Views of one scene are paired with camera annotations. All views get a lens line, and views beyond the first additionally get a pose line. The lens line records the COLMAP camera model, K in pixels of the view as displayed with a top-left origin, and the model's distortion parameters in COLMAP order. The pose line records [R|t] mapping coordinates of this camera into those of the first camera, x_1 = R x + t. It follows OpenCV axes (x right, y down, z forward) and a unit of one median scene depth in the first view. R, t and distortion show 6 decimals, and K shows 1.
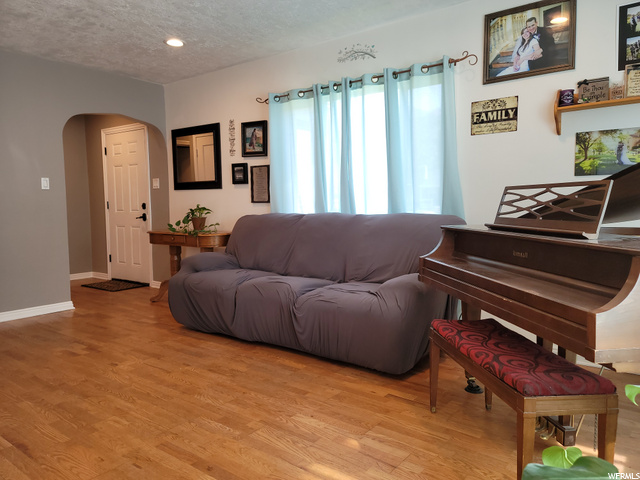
lens RADIAL K [[465.9, 0, 317.7], [0, 465.9, 235.6], [0, 0, 1]] dist [0.110504, -0.088177]
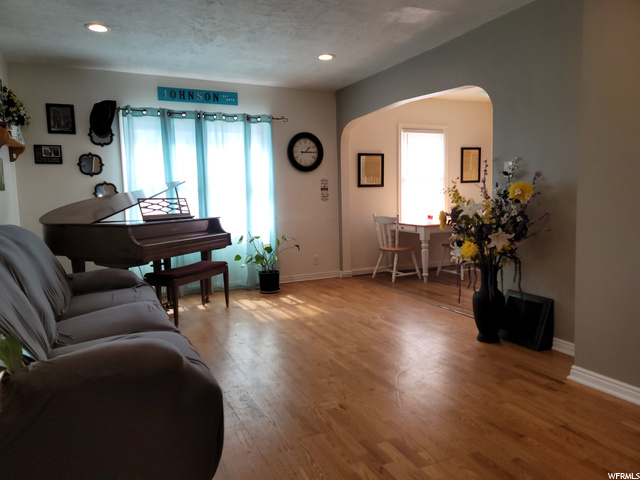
lens RADIAL K [[465.9, 0, 317.7], [0, 465.9, 235.6], [0, 0, 1]] dist [0.110504, -0.088177]
pose [[-0.886492, -0.015851, 0.462472, -0.813759], [0.060530, 0.986854, 0.149852, -0.141552], [-0.458768, 0.160836, -0.873879, 1.804517]]
